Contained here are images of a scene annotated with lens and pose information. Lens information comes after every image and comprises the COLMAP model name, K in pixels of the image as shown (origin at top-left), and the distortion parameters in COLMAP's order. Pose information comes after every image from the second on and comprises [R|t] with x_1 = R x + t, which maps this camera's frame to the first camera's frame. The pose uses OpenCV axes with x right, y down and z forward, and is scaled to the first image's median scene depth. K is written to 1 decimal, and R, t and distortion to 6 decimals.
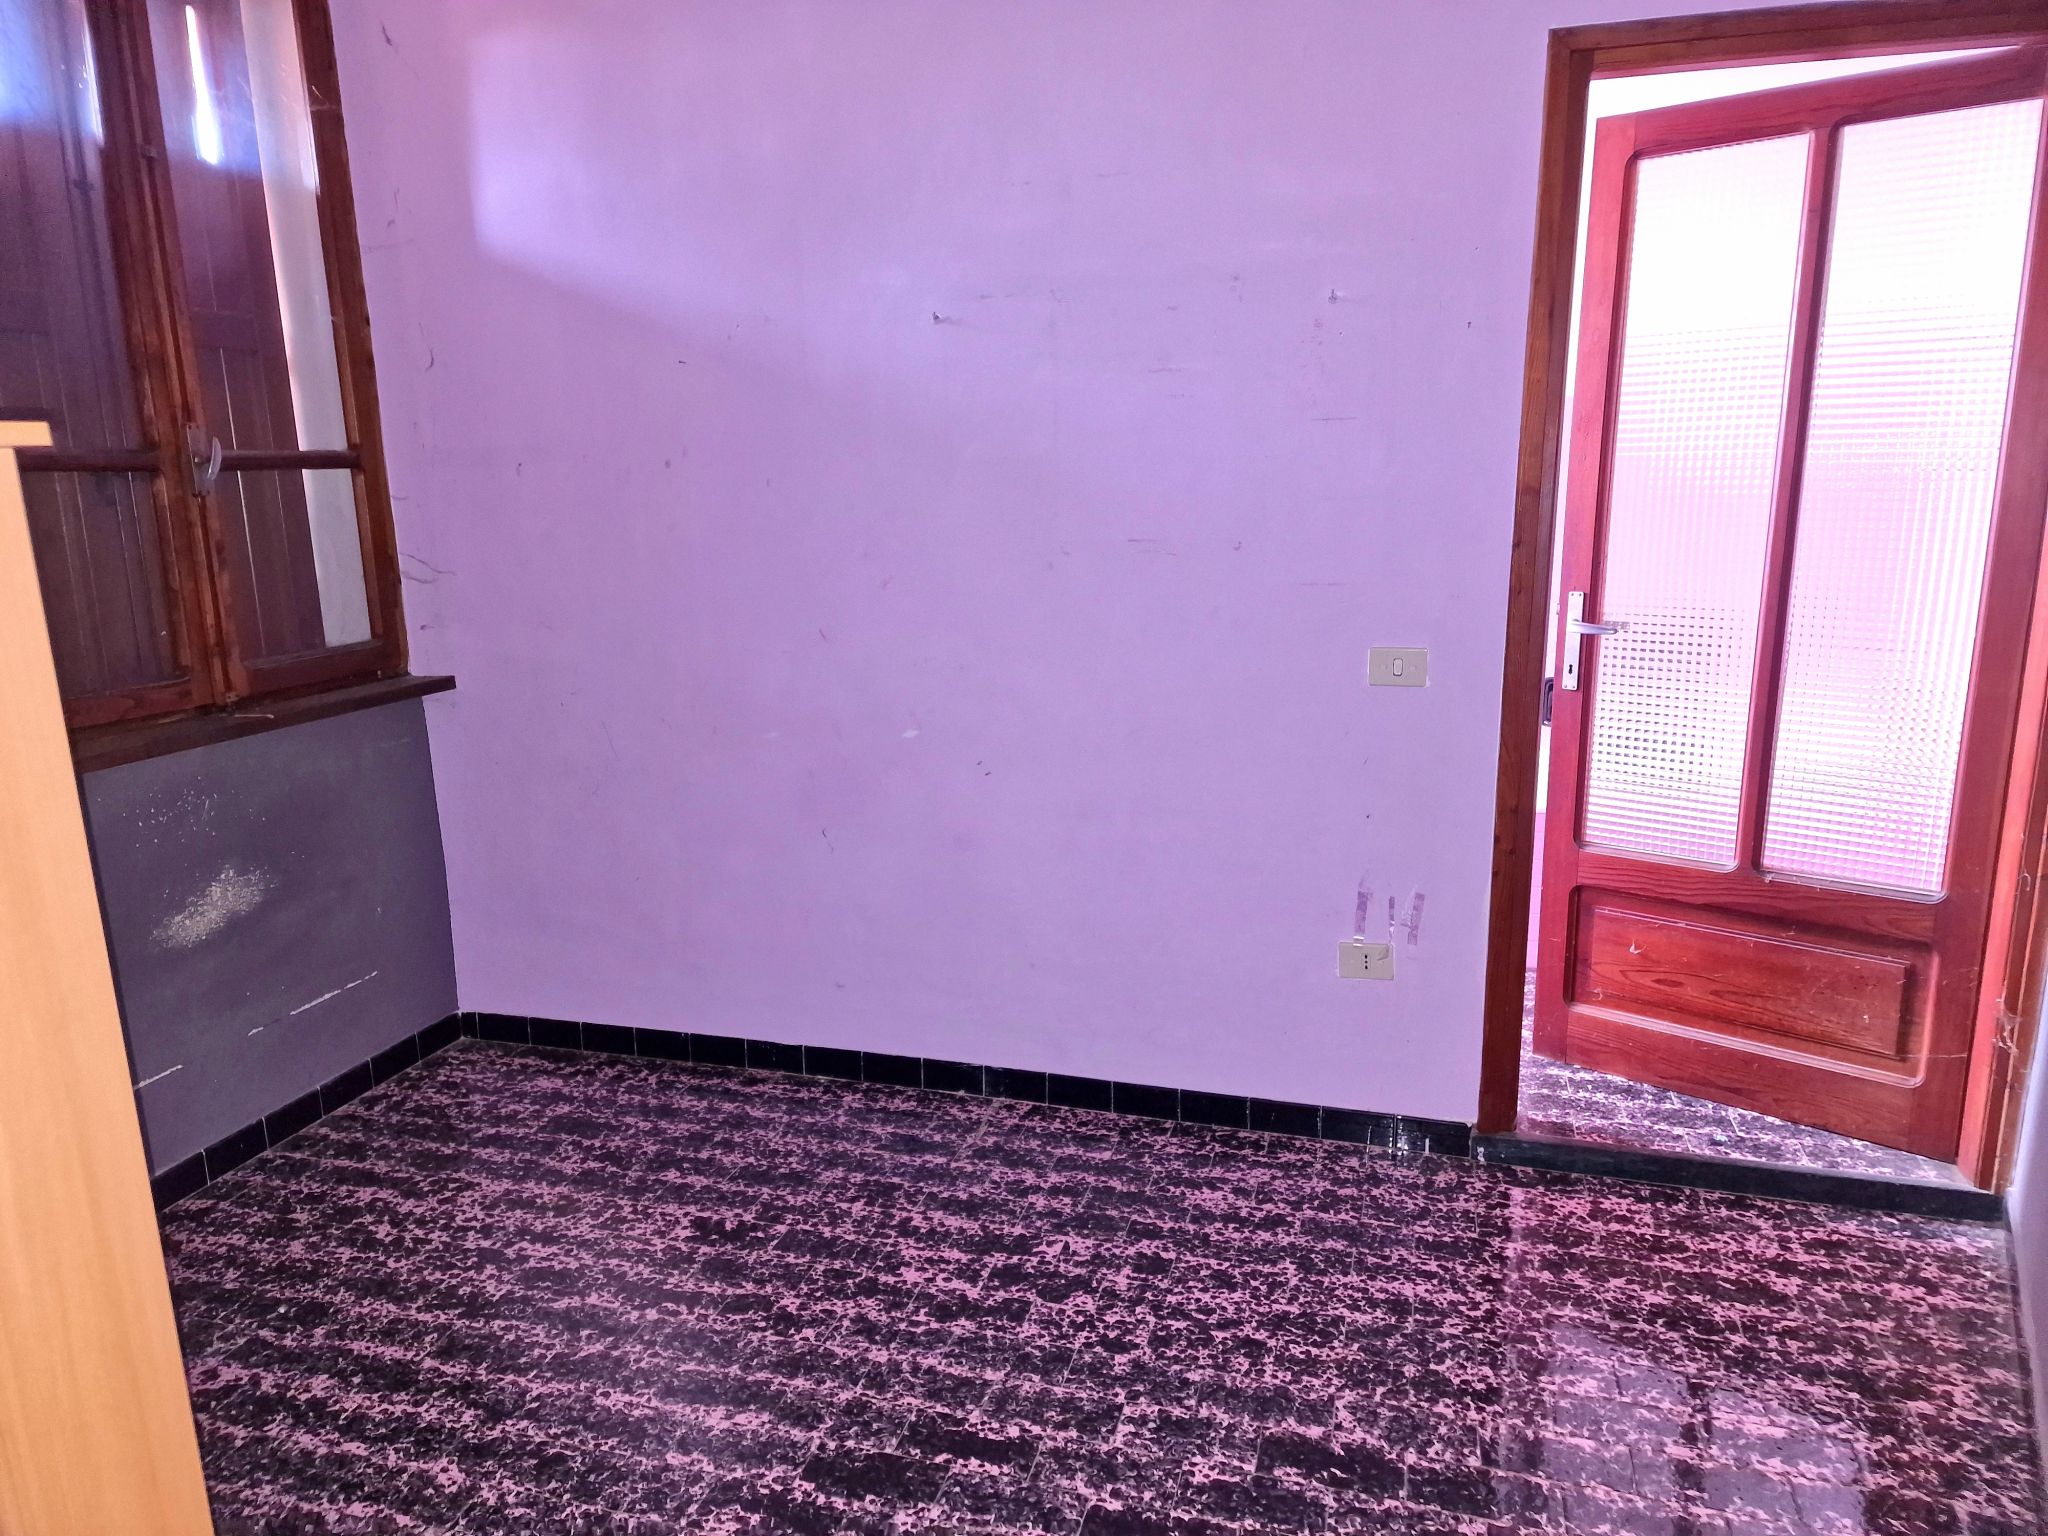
lens RADIAL K [[1385.1, 0, 1010.3], [0, 1385.1, 749.6], [0, 0, 1]] dist [0.066001, -0.054560]
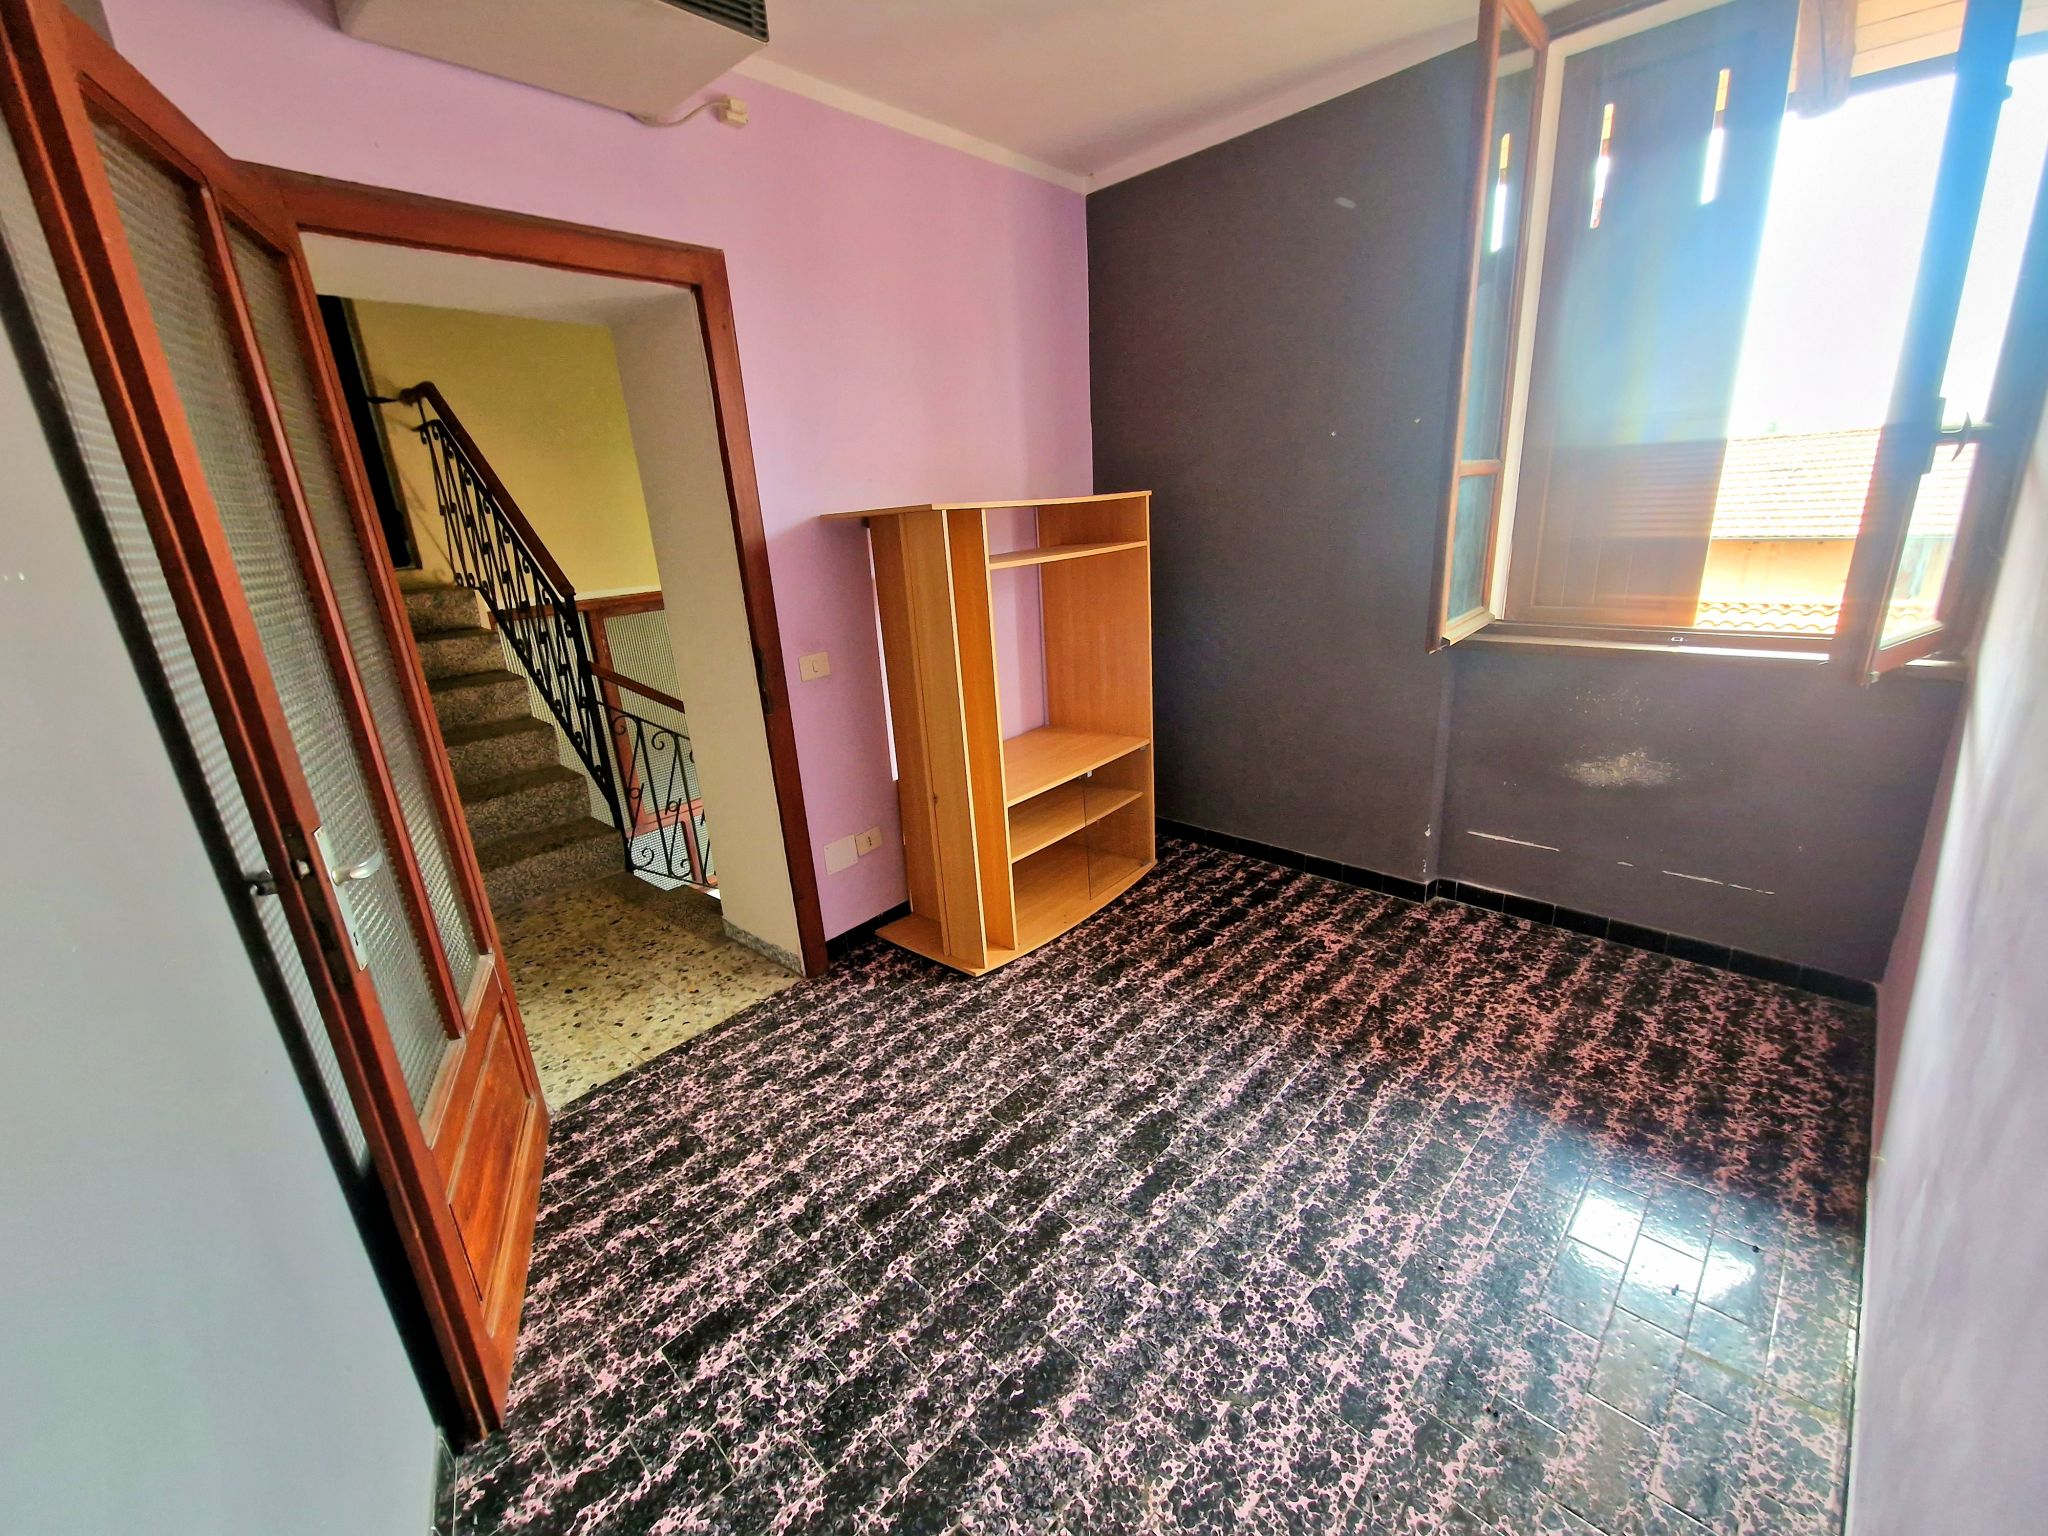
lens RADIAL K [[842.0, 0, 1019.1], [0, 842.0, 773.1], [0, 0, 1]] dist [0.001661, -0.002694]
pose [[-0.463895, 0.313704, -0.828487, 0.558061], [-0.103183, 0.909705, 0.402232, -0.214394], [0.879861, 0.272080, -0.389638, 0.961011]]
